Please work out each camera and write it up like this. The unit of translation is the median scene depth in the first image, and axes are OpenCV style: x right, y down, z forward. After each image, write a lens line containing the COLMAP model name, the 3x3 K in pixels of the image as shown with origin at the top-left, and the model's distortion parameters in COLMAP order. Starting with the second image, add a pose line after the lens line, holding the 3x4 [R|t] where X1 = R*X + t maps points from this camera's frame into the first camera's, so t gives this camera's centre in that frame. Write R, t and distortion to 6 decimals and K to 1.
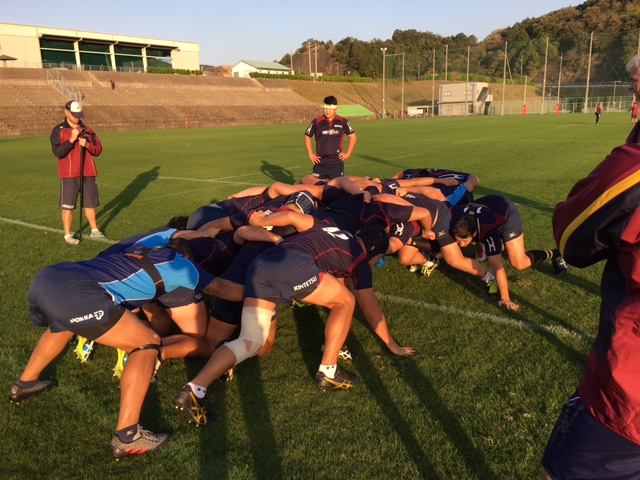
lens RADIAL K [[540.3, 0, 314.6], [0, 540.3, 239.6], [0, 0, 1]] dist [0.069949, -0.091552]
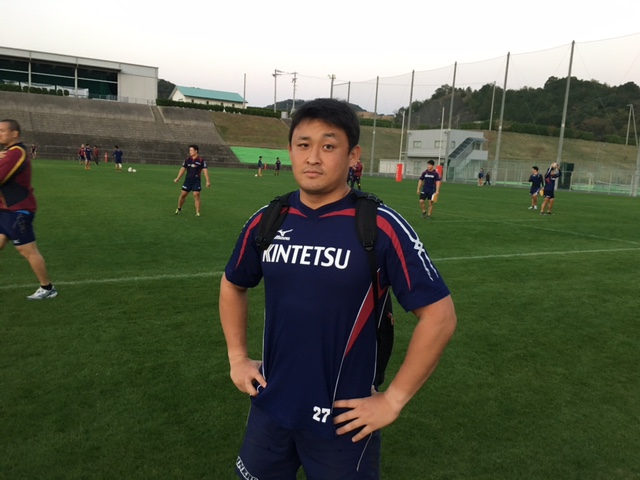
lens RADIAL K [[540.3, 0, 319.7], [0, 540.3, 238.4], [0, 0, 1]] dist [0.069949, -0.091552]
pose [[0.919226, 0.132433, -0.370790, 0.194488], [-0.166409, 0.984166, -0.061037, -0.044172], [0.356835, 0.117809, 0.926709, 0.167155]]
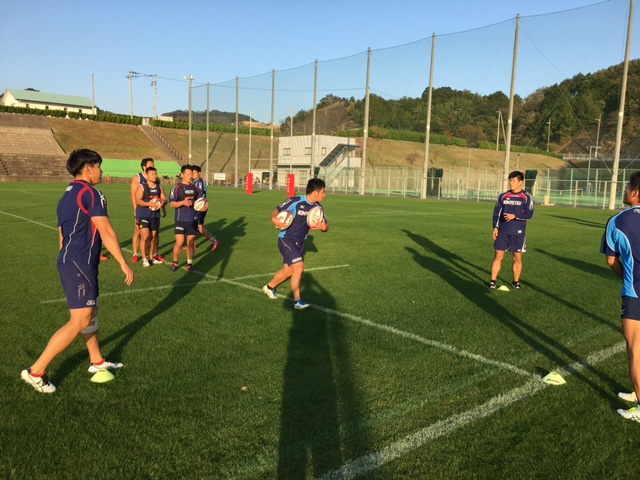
lens RADIAL K [[540.3, 0, 318.6], [0, 540.3, 235.5], [0, 0, 1]] dist [0.069949, -0.091552]
pose [[0.976219, 0.080667, -0.201221, 0.201303], [-0.104419, 0.988393, -0.110348, -0.052581], [0.189984, 0.128735, 0.973311, 0.201983]]
